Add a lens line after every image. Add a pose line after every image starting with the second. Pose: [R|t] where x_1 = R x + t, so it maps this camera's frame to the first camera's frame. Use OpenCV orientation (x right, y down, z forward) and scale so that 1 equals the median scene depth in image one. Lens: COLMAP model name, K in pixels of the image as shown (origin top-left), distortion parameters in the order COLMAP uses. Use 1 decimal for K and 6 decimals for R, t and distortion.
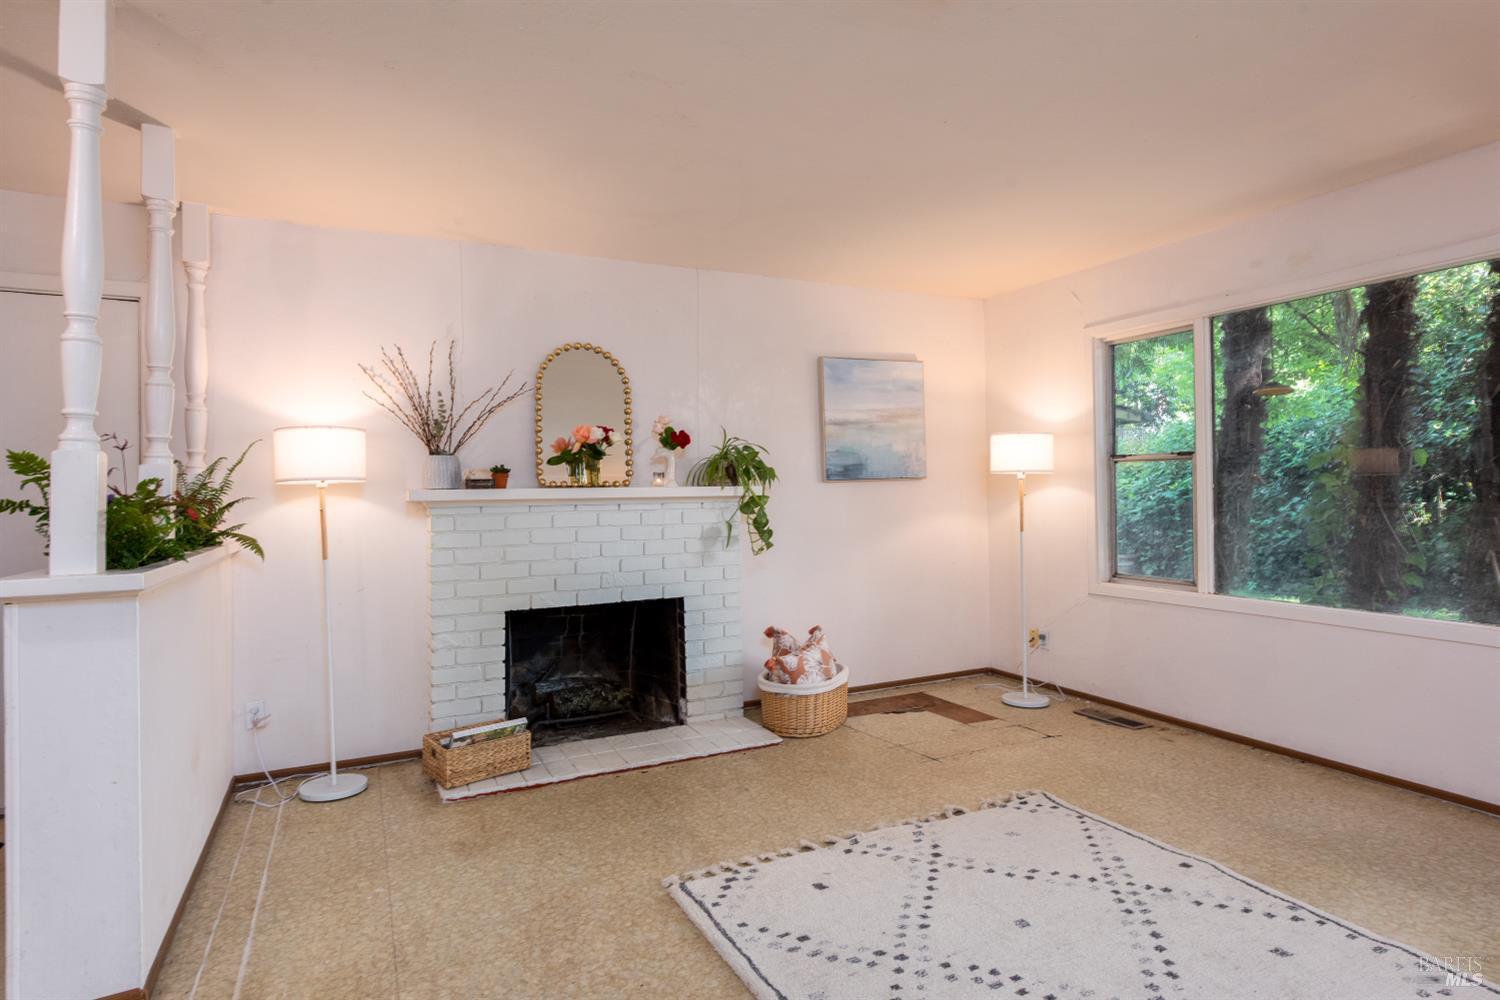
lens RADIAL K [[812.7, 0, 746.1], [0, 812.7, 481.8], [0, 0, 1]] dist [0.002382, -0.000167]
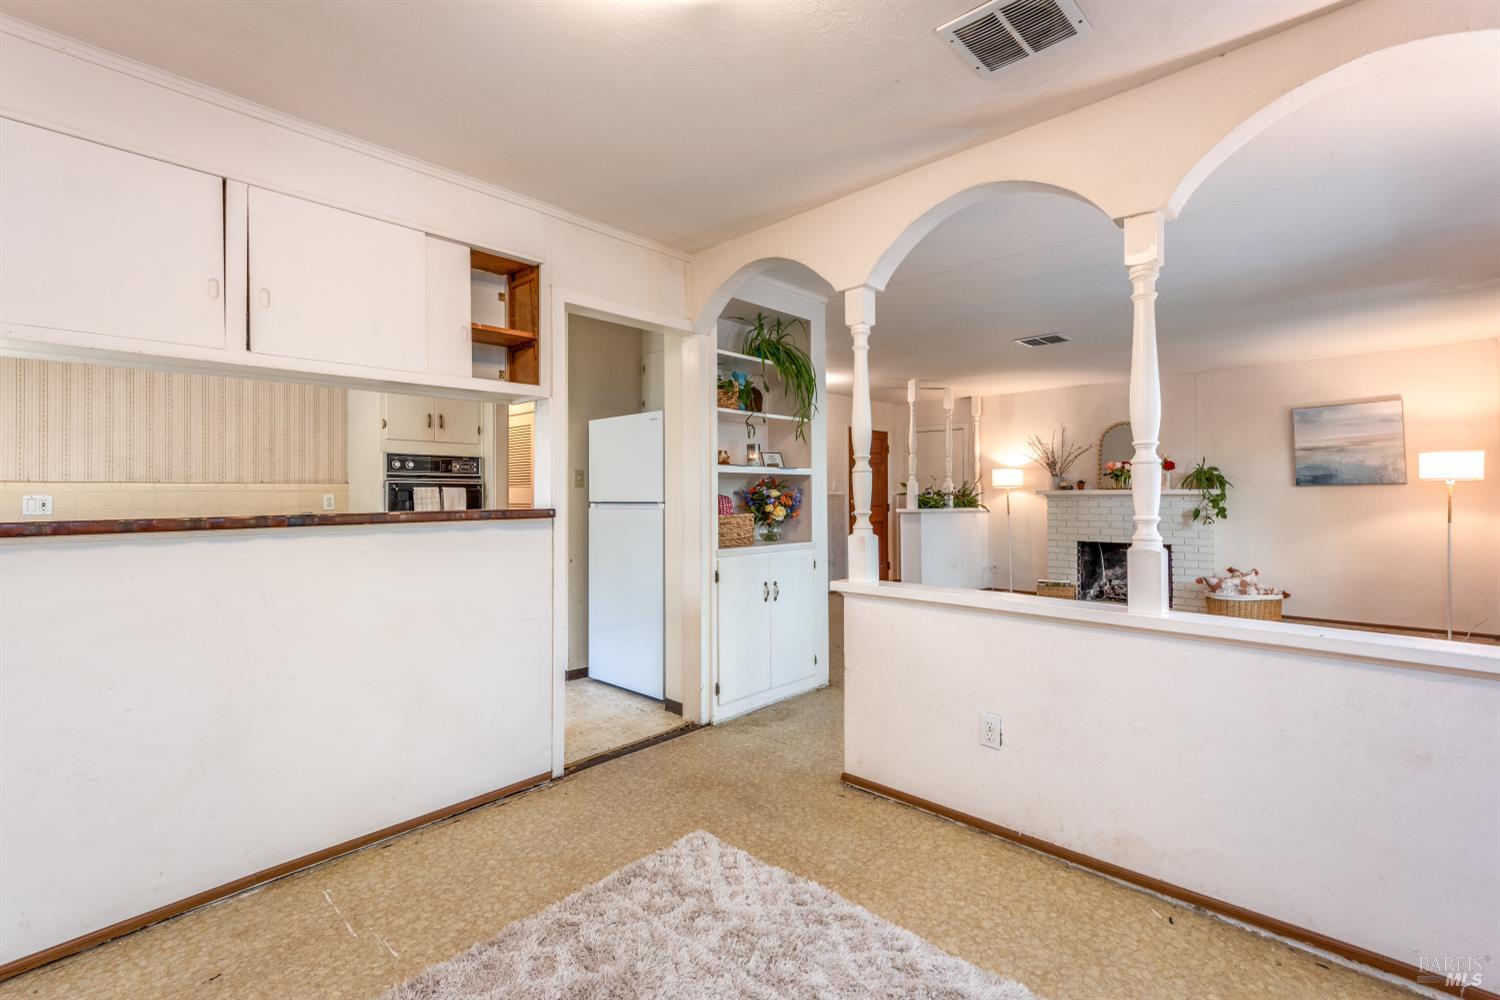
lens RADIAL K [[669.6, 0, 749.4], [0, 669.6, 483.1], [0, 0, 1]] dist [0.031427, -0.000574]
pose [[0.362143, -0.003438, -0.932116, 1.163889], [0.009382, 0.999956, -0.000043, -0.019798], [0.932075, -0.008730, 0.362159, -0.600109]]
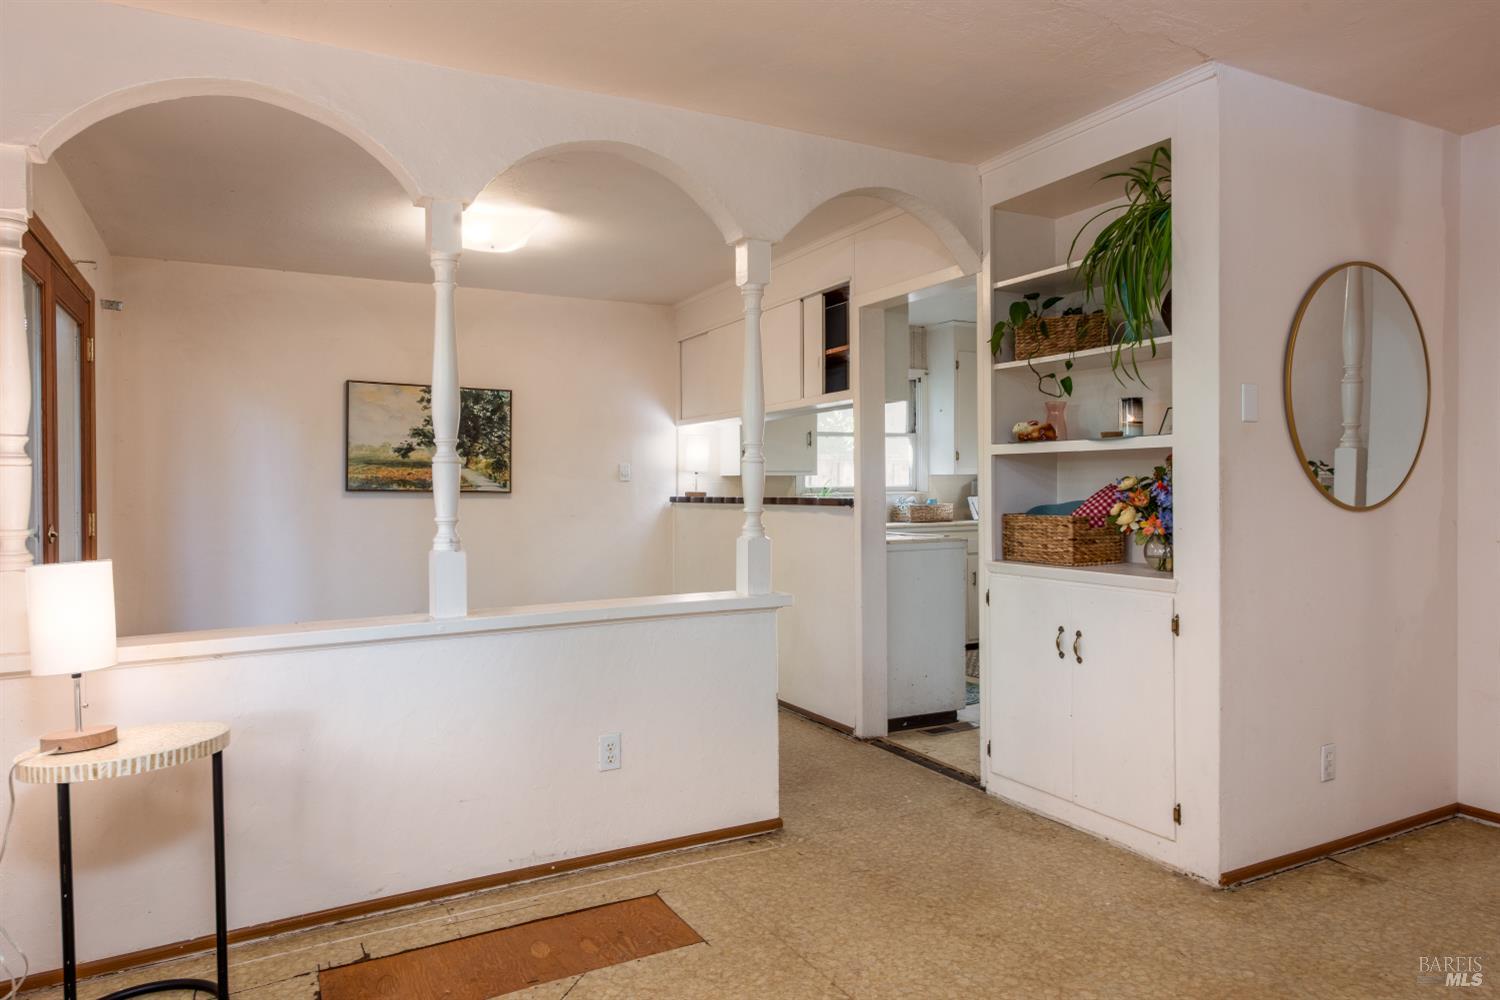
lens RADIAL K [[955.4, 0, 750.0], [0, 955.4, 500.0], [0, 0, 1]] dist [0.000482, -0.003491]
pose [[-0.998772, 0.023813, -0.043448, 0.591429], [0.023553, 0.999701, 0.006498, -0.002587], [0.043589, 0.005466, -0.999035, 0.596721]]
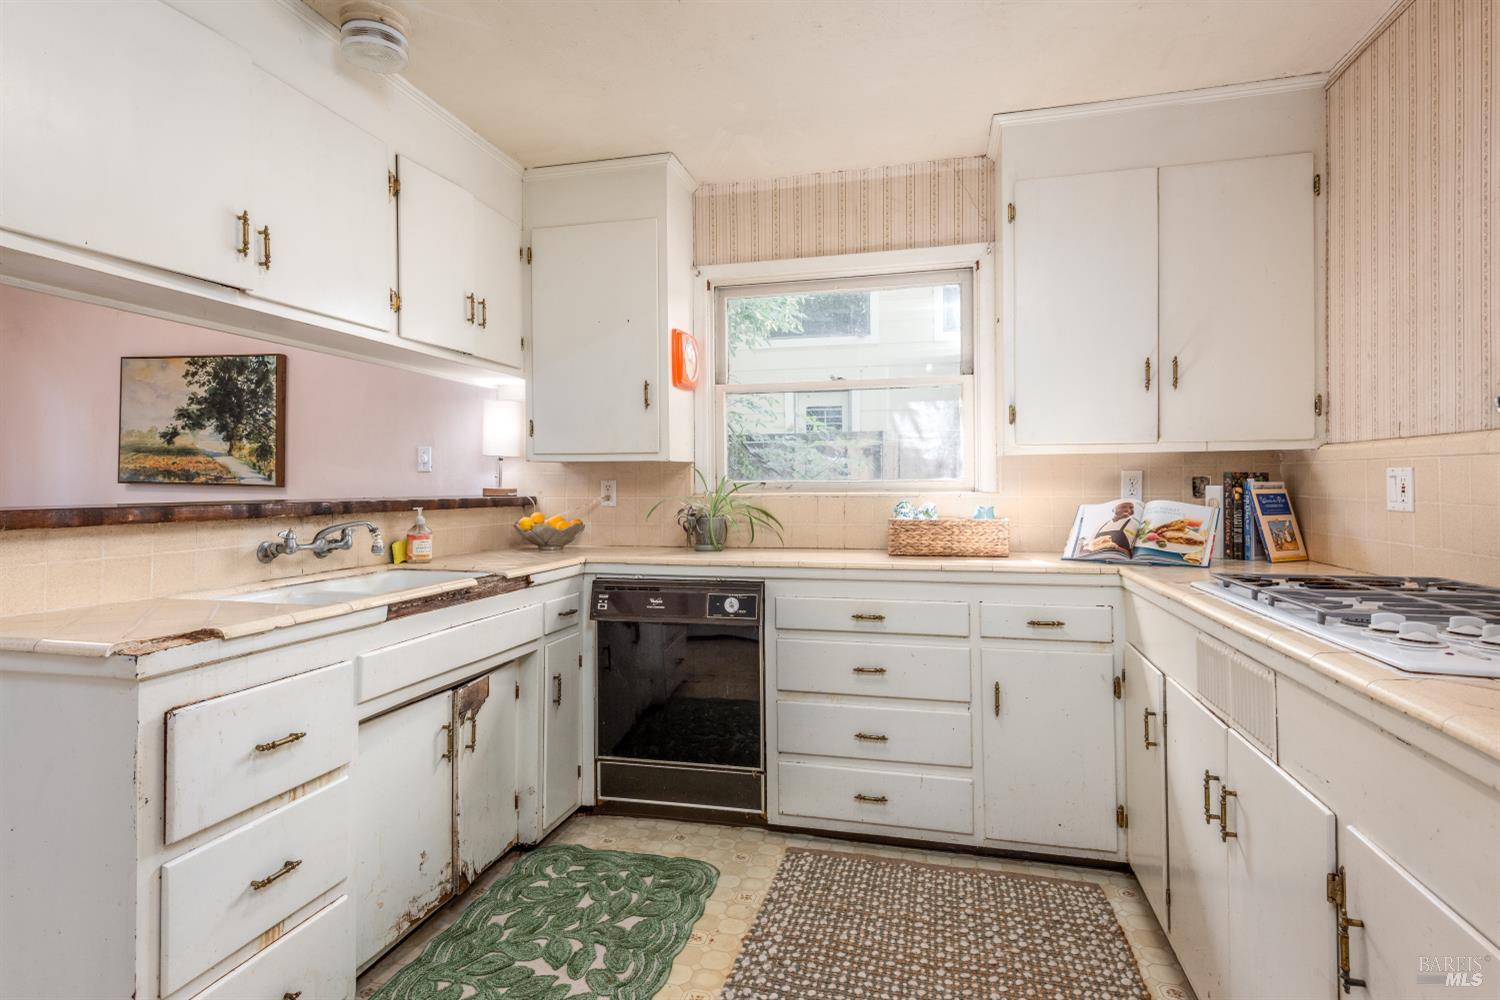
lens RADIAL K [[782.0, 0, 747.6], [0, 782.0, 481.4], [0, 0, 1]] dist [0.021712, -0.000860]
pose [[-0.767372, 0.018771, 0.640927, -0.131544], [0.008440, 0.999781, -0.019175, 0.003283], [-0.641146, -0.009305, -0.767362, -0.528891]]
